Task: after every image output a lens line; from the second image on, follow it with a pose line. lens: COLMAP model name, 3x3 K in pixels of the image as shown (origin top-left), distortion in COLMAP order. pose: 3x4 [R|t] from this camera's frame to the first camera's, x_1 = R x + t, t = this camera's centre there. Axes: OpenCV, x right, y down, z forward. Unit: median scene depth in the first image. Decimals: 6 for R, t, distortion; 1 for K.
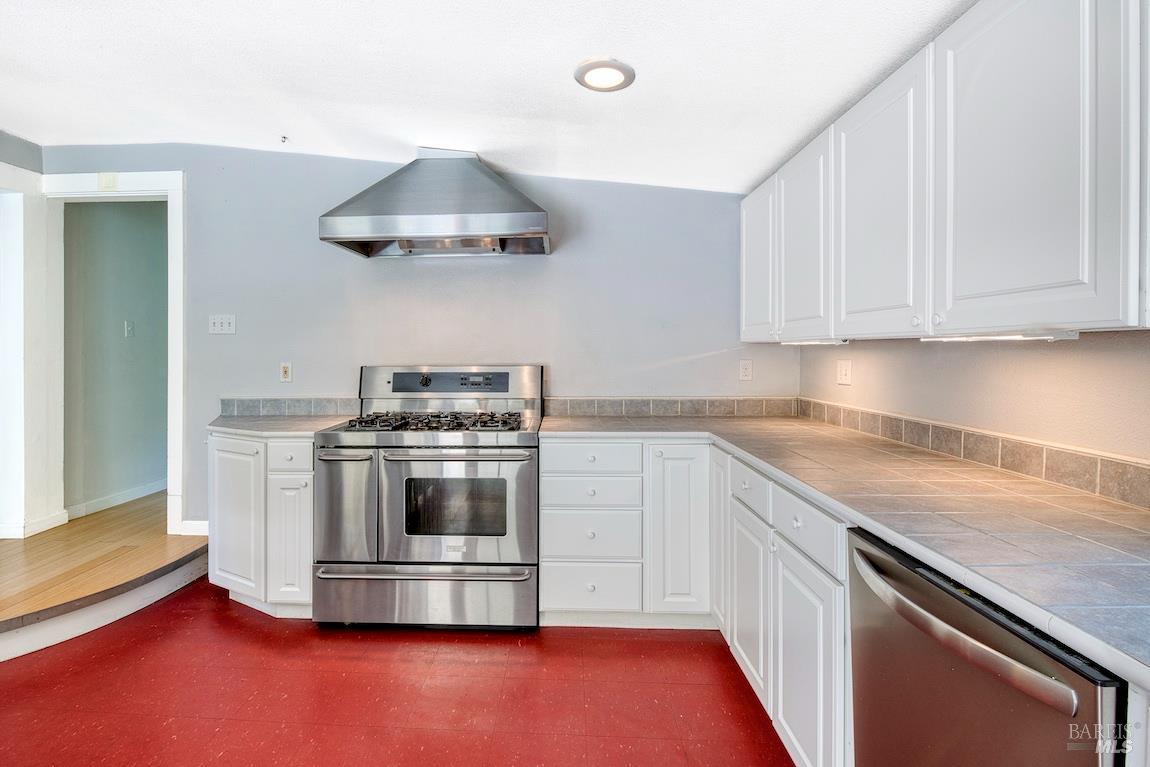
lens RADIAL K [[513.5, 0, 574.5], [0, 513.5, 350.1], [0, 0, 1]] dist [-0.000776, -0.000440]
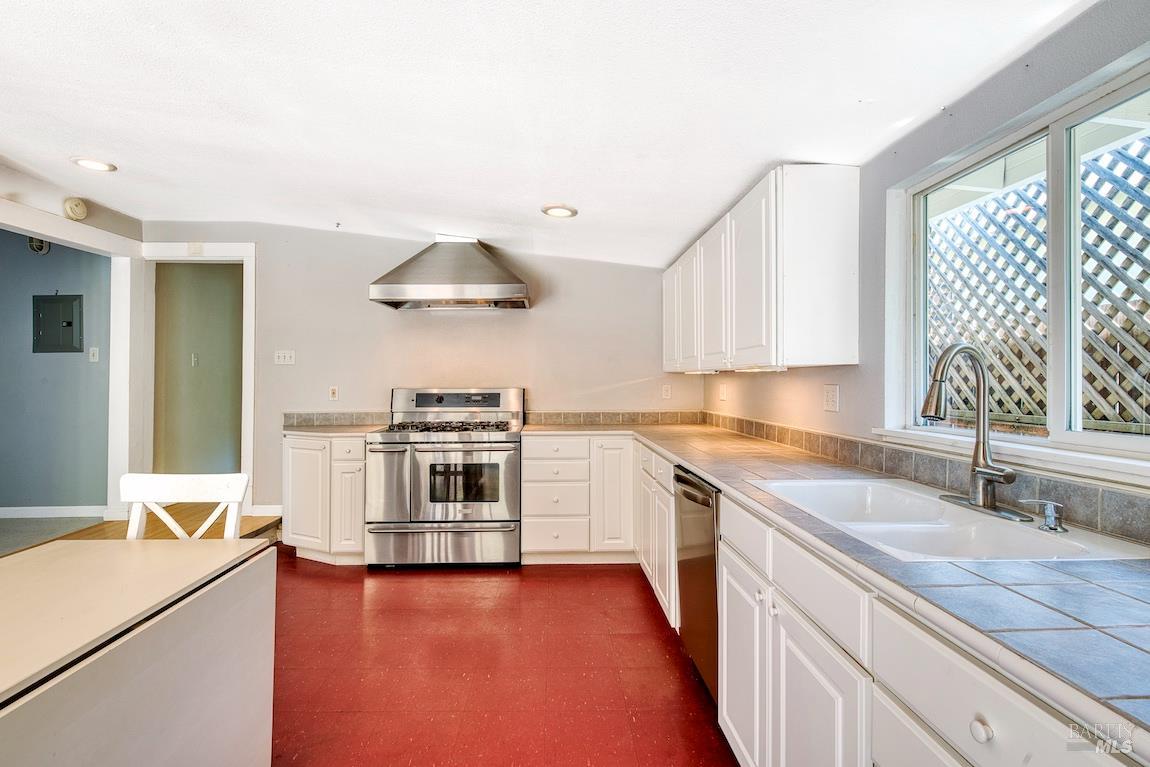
lens RADIAL K [[532.3, 0, 574.3], [0, 532.3, 383.7], [0, 0, 1]] dist [-0.010395, -0.000340]
pose [[0.999799, 0.002188, 0.019934, 0.050677], [-0.002361, 0.999960, 0.008653, 0.006164], [-0.019914, -0.008699, 0.999764, -0.504256]]
